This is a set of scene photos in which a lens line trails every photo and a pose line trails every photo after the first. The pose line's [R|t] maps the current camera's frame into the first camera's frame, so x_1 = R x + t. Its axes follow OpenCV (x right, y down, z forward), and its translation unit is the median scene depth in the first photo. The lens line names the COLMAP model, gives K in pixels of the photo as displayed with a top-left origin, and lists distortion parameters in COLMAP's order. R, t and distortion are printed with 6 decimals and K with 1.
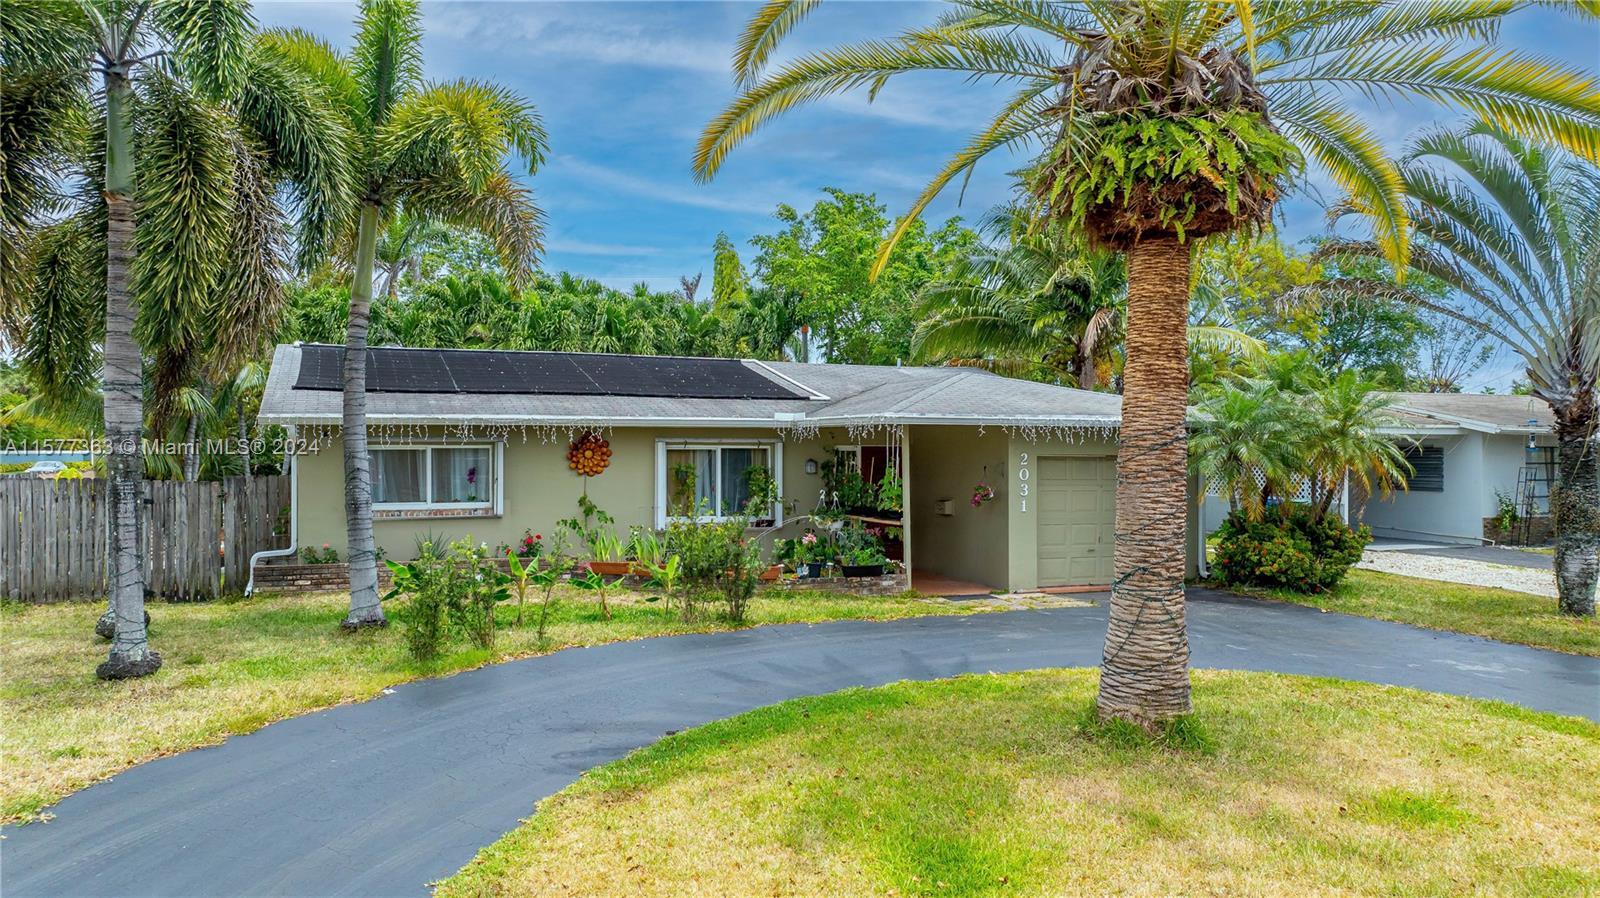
lens RADIAL K [[1121.1, 0, 800.0], [0, 1121.1, 449.0], [0, 0, 1]] dist [-0.019338, 0.006348]
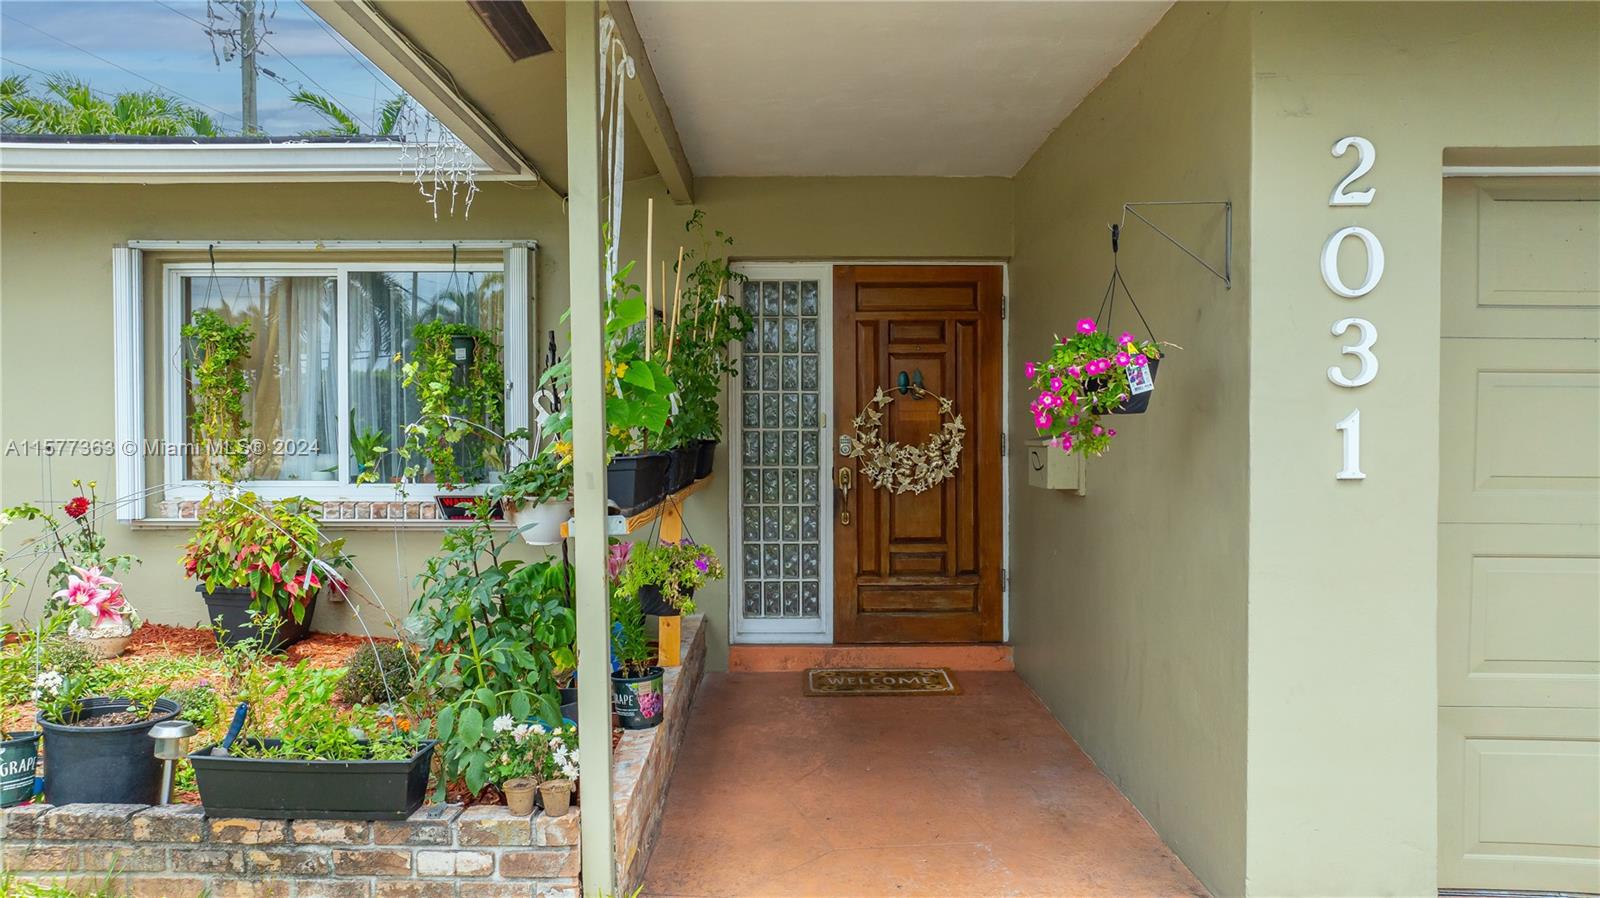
lens RADIAL K [[1134.6, 0, 797.3], [0, 1134.6, 446.1], [0, 0, 1]] dist [-0.028730, 0.025916]
pose [[0.926047, 0.004139, -0.377386, 0.193661], [0.003753, 0.999789, 0.020175, 0.048714], [0.377390, -0.020100, 0.925836, 0.838096]]
